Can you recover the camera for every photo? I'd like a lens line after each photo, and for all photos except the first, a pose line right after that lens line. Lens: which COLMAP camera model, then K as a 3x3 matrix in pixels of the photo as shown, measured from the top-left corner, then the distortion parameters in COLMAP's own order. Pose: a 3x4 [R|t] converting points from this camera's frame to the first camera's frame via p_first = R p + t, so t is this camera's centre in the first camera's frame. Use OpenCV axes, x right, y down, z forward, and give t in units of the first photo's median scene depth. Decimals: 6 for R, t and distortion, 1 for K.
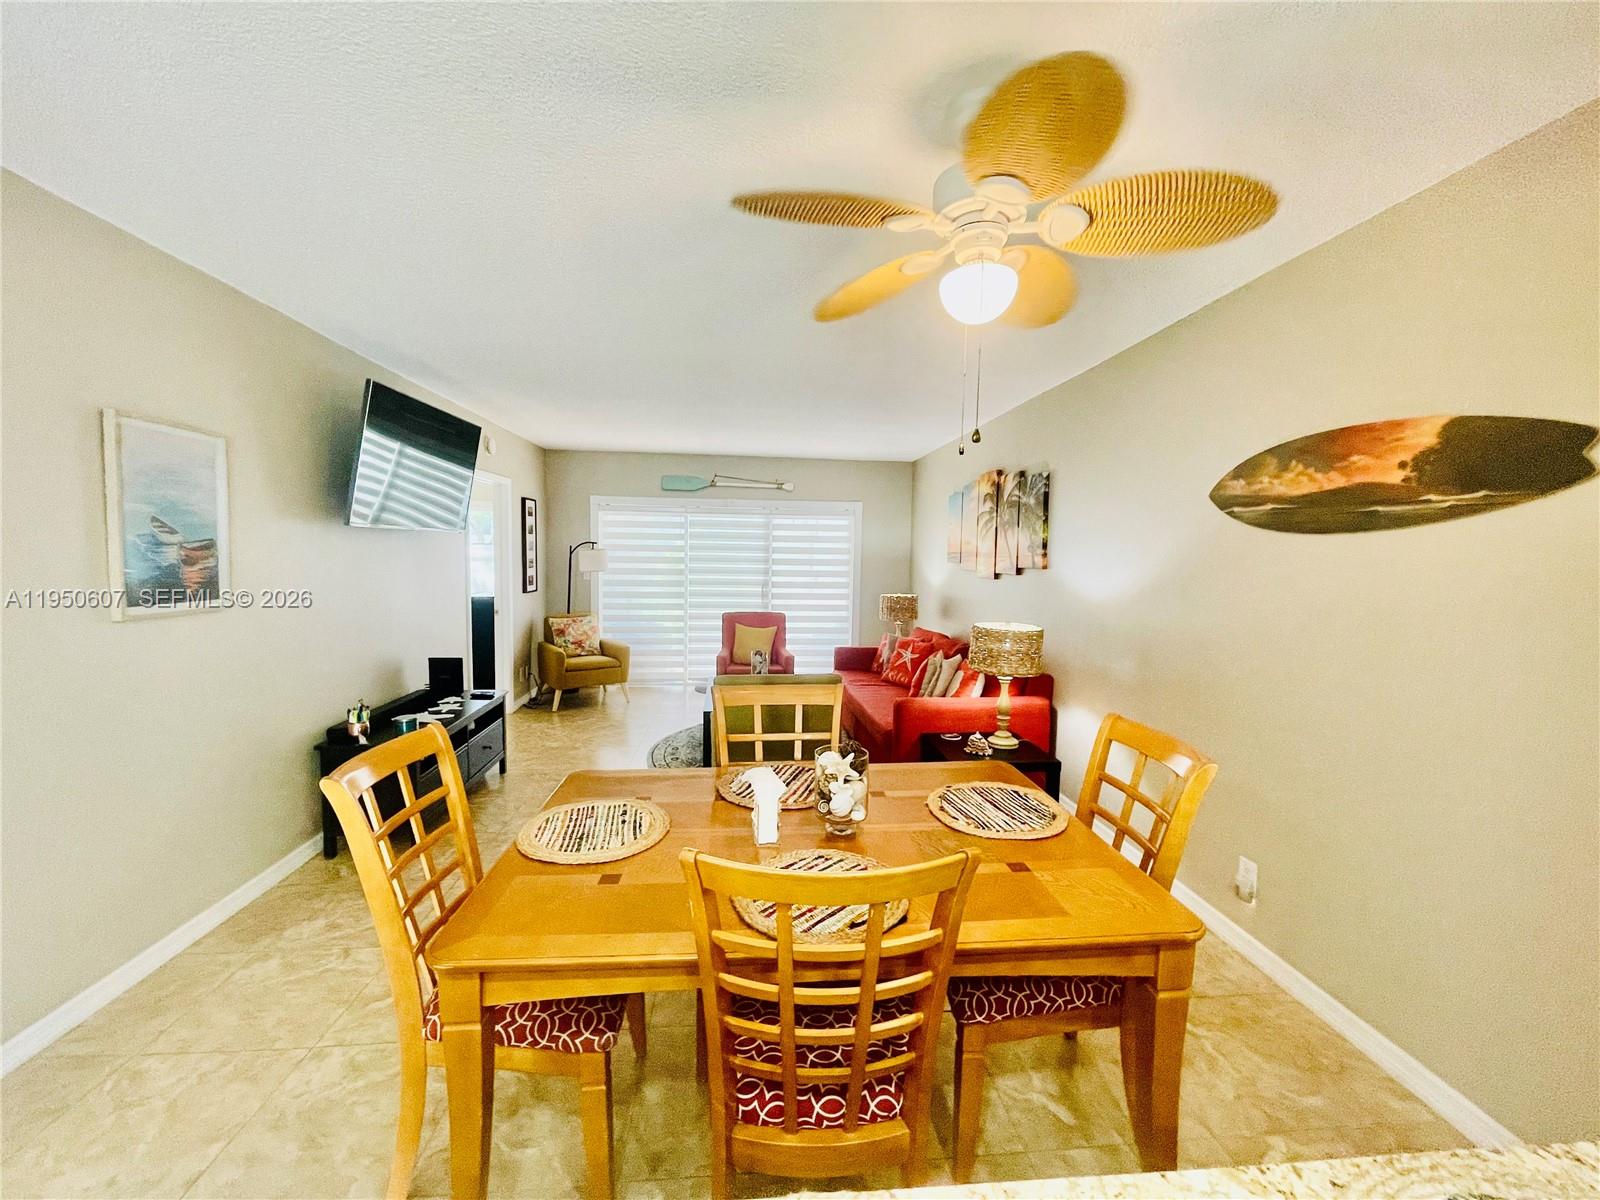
lens RADIAL K [[644.9, 0, 805.1], [0, 644.9, 596.3], [0, 0, 1]] dist [-0.004295, 0.001479]
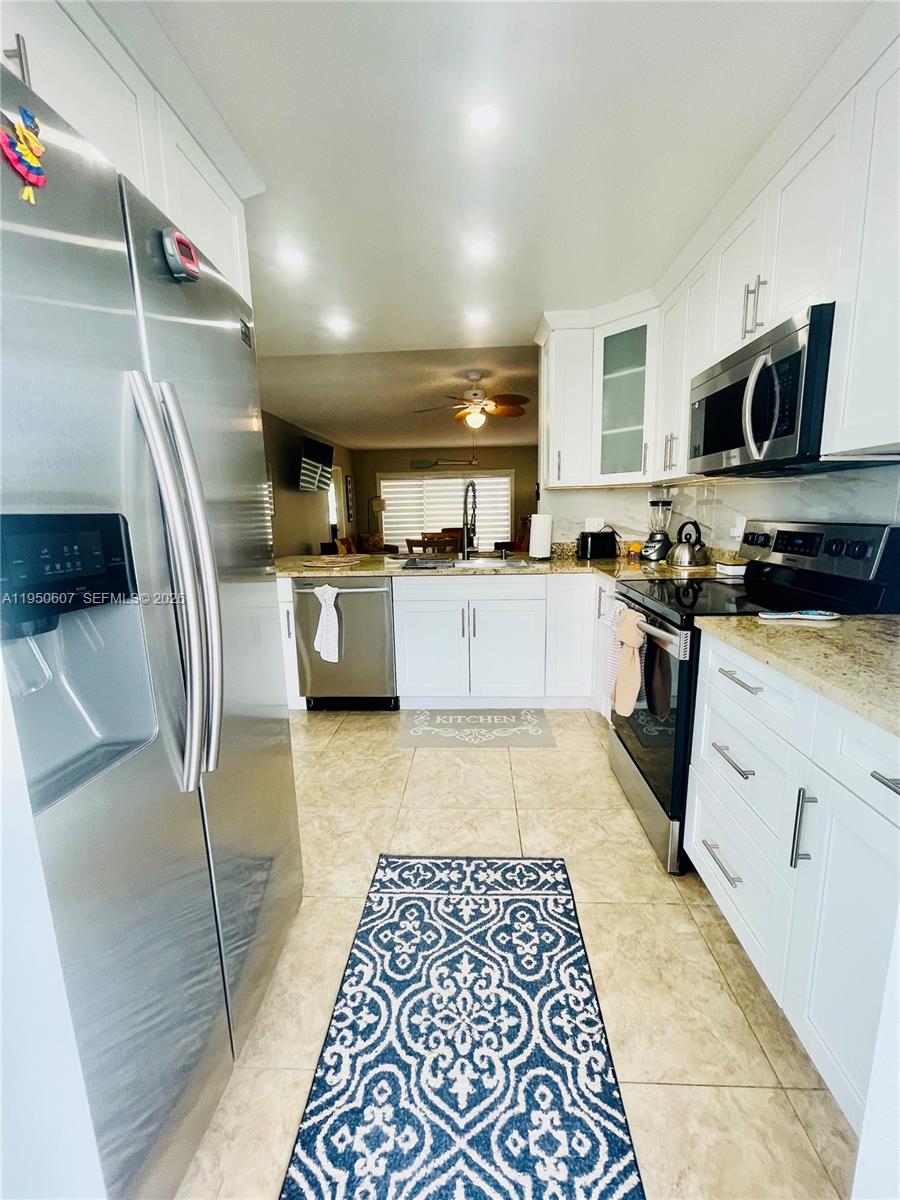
lens RADIAL K [[483.6, 0, 450.6], [0, 483.6, 598.9], [0, 0, 1]] dist [-0.004295, 0.001479]
pose [[0.988088, -0.007011, -0.153731, 0.122204], [0.026572, 0.991730, 0.125557, 0.049518], [0.151579, -0.128146, 0.980103, -0.481979]]
